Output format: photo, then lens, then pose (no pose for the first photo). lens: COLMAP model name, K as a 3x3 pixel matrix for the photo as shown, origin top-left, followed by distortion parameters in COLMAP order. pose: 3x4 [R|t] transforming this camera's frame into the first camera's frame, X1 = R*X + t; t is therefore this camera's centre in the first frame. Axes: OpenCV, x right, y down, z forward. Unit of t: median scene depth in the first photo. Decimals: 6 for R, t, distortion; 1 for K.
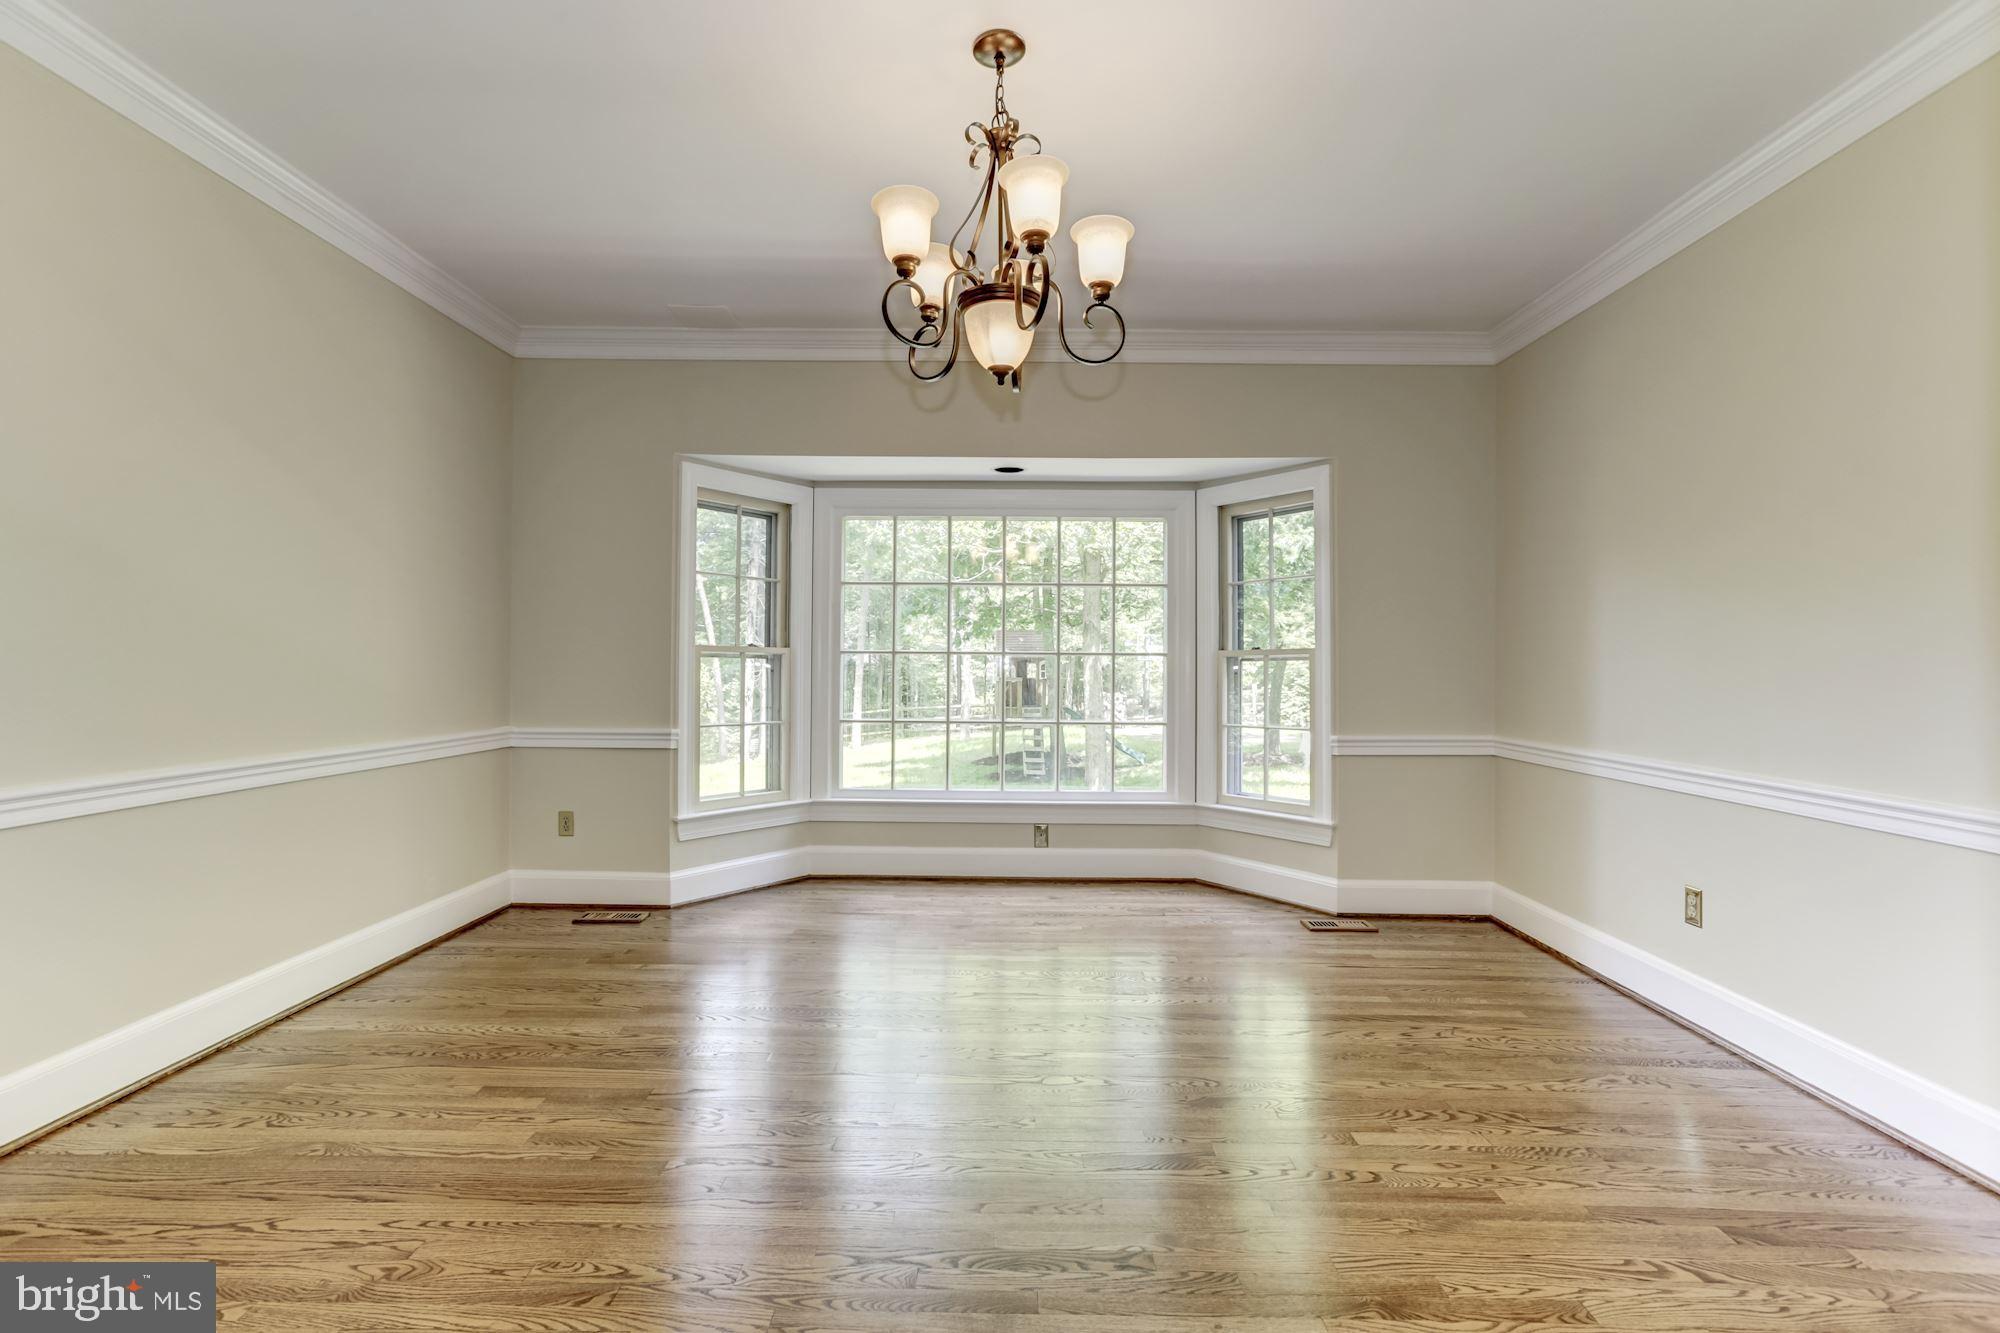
lens RADIAL K [[901.0, 0, 1003.0], [0, 901.0, 659.3], [0, 0, 1]] dist [-0.028522, 0.014185]
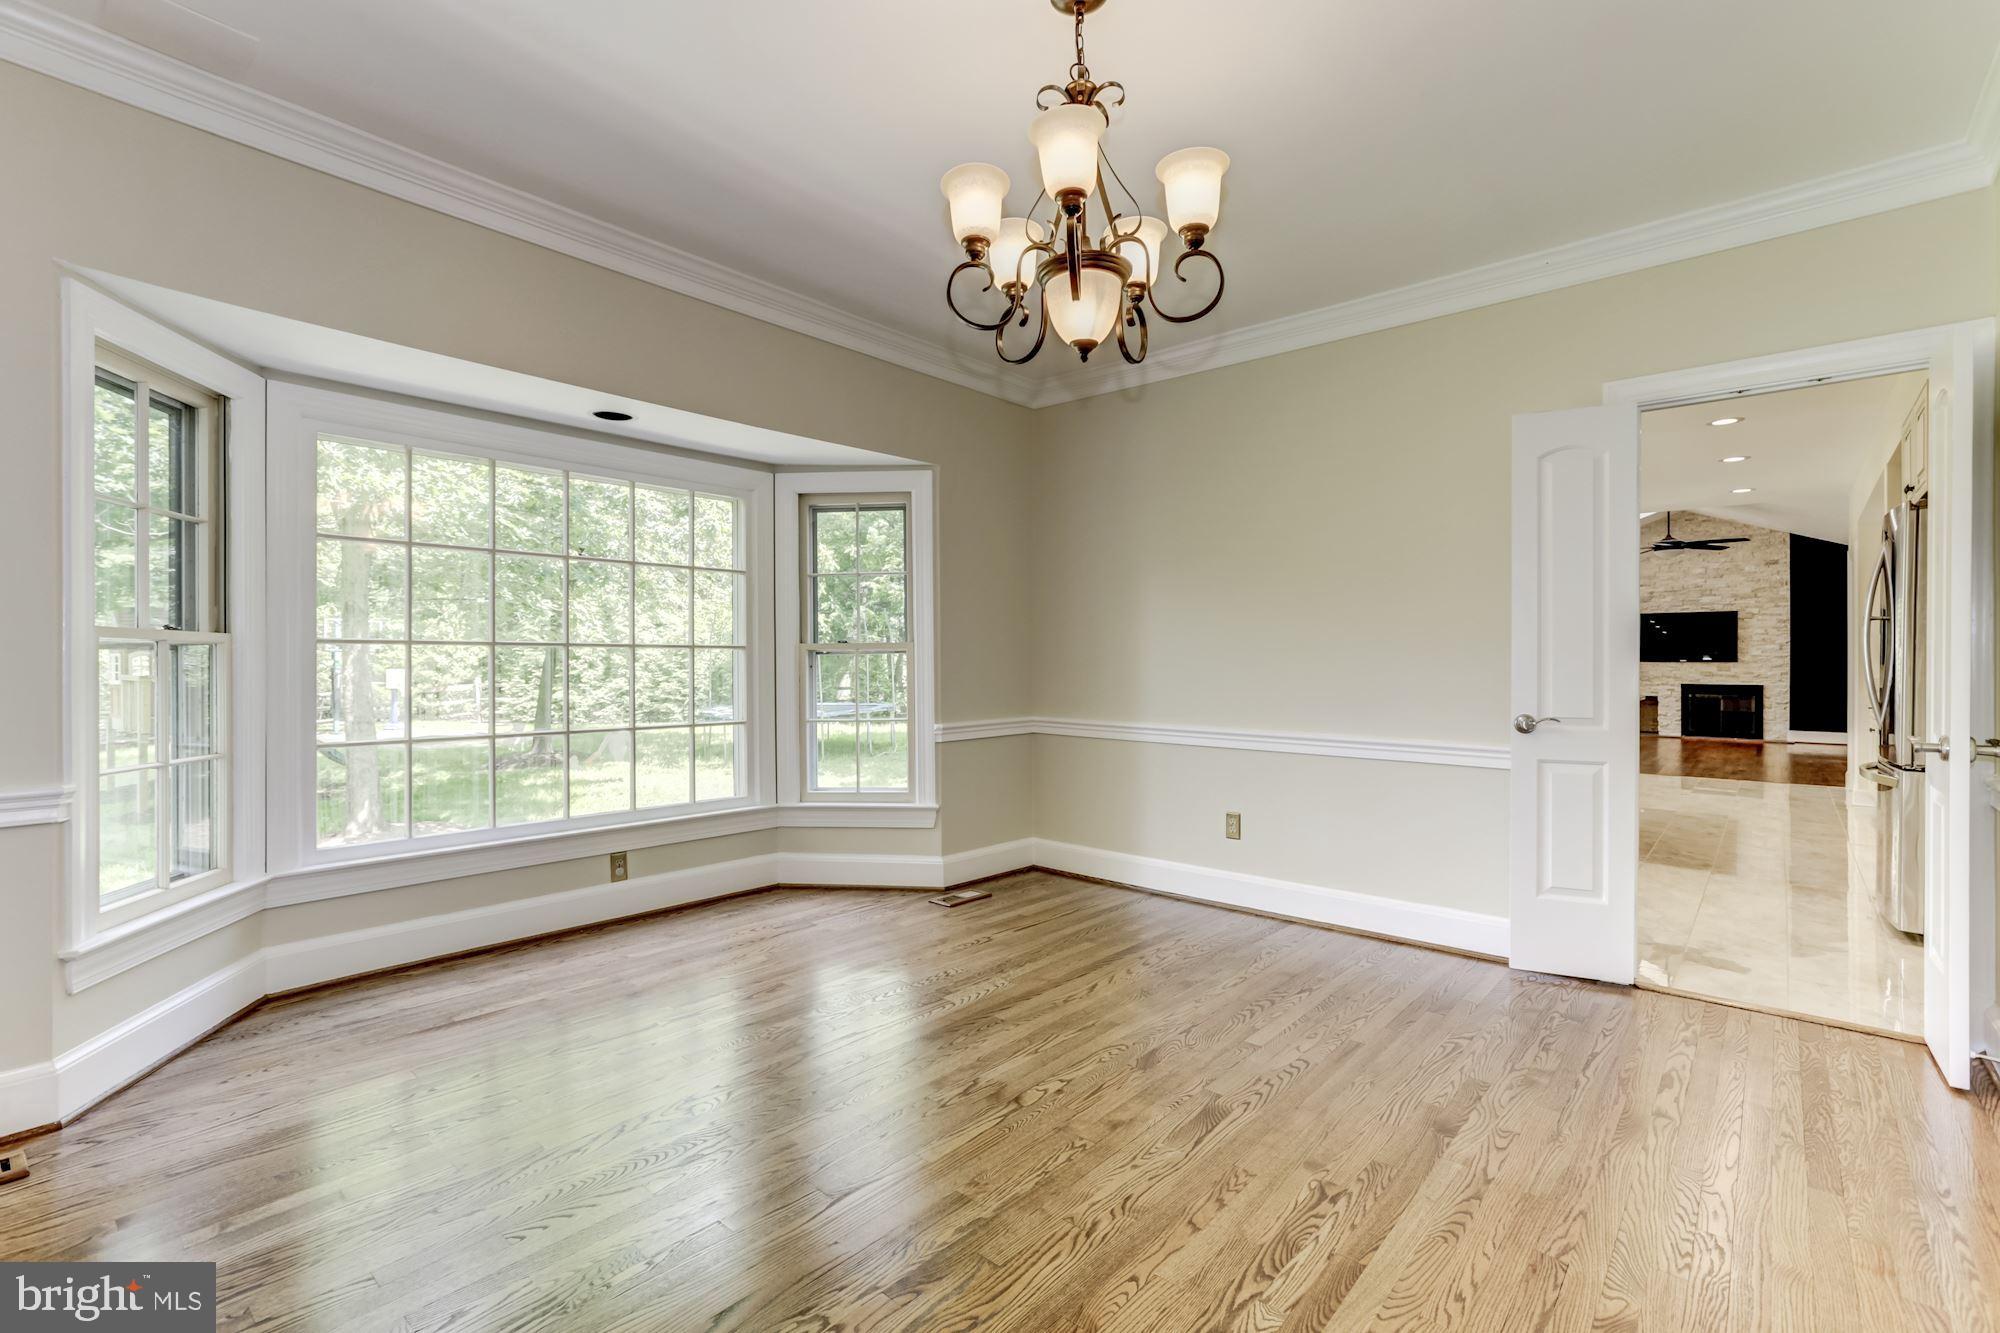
lens RADIAL K [[901.0, 0, 983.0], [0, 901.0, 660.7], [0, 0, 1]] dist [-0.028522, 0.014185]
pose [[0.651496, -0.006018, 0.758628, -0.414592], [-0.003519, 0.999934, 0.010955, -0.003368], [-0.758644, -0.009807, 0.651432, 0.252591]]
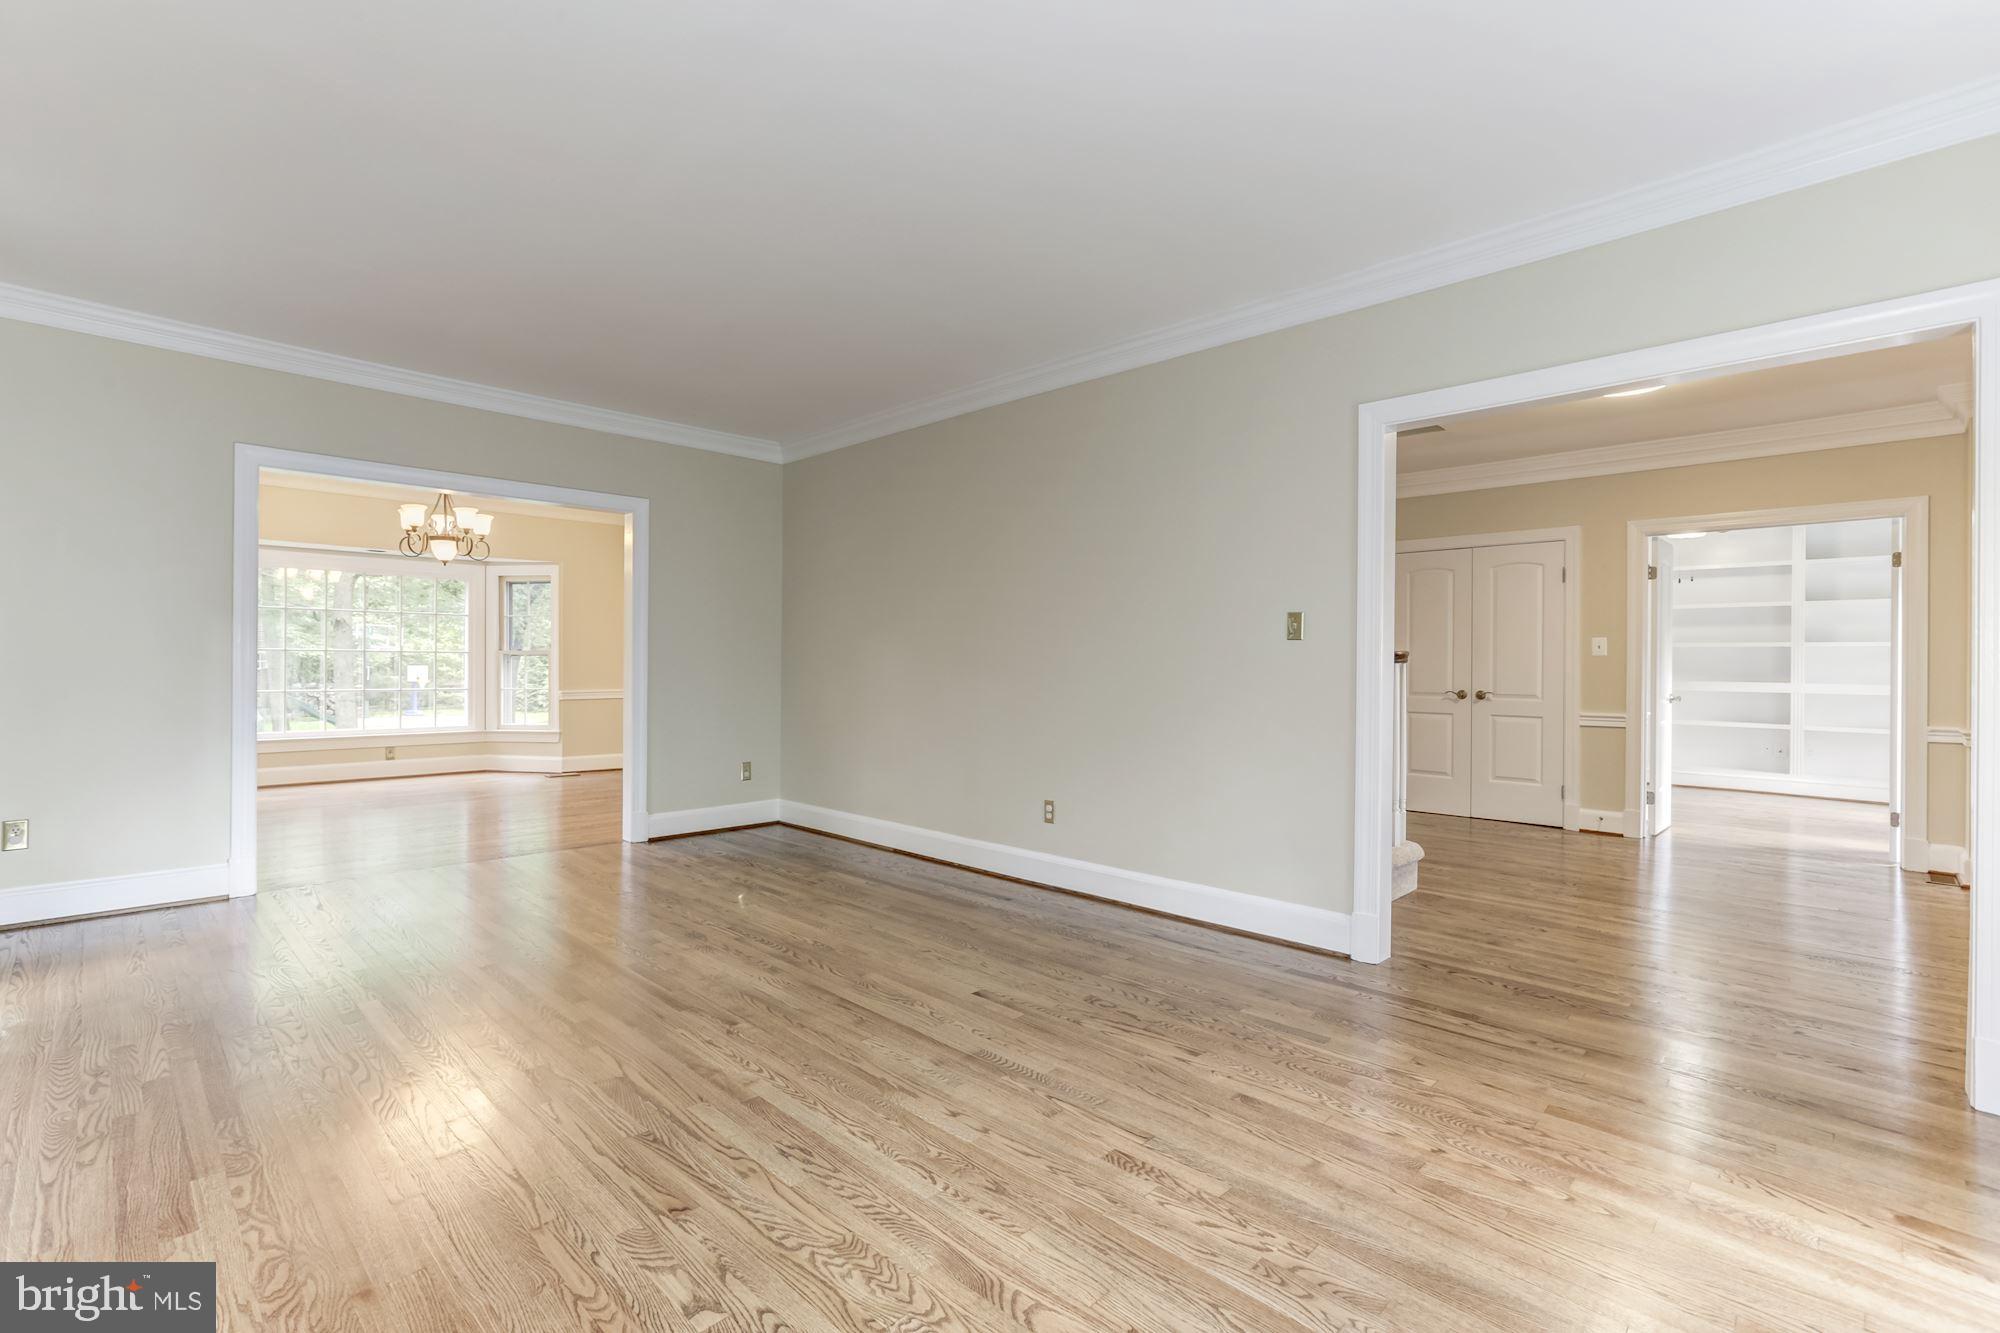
lens RADIAL K [[901.0, 0, 1005.7], [0, 901.0, 654.1], [0, 0, 1]] dist [-0.028522, 0.014185]
pose [[0.688290, 0.002405, 0.725431, -0.462269], [-0.007433, 0.999965, 0.003737, -0.020514], [-0.725397, -0.007964, 0.688284, -1.274602]]
